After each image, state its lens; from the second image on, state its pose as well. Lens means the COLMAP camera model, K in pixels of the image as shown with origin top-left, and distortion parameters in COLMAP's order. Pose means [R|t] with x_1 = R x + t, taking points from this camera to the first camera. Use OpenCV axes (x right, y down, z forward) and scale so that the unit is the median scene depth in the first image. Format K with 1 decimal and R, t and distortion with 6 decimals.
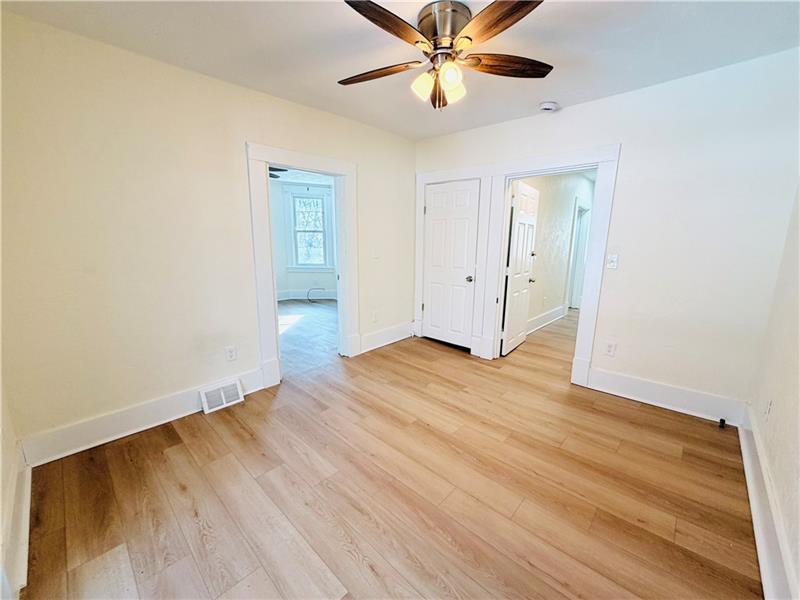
lens RADIAL K [[319.0, 0, 402.1], [0, 319.0, 303.0], [0, 0, 1]] dist [0.000449, 0.000721]
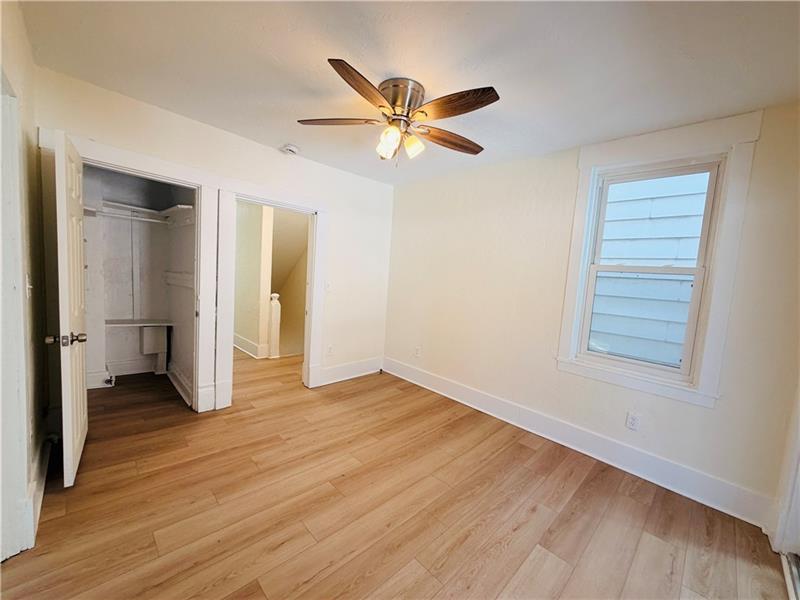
lens RADIAL K [[319.0, 0, 399.9], [0, 319.0, 299.8], [0, 0, 1]] dist [0.000449, 0.000721]
pose [[0.045112, -0.091419, 0.994790, -0.737926], [0.123260, 0.988704, 0.085270, -0.164087], [-0.991348, 0.118771, 0.055871, 0.696683]]
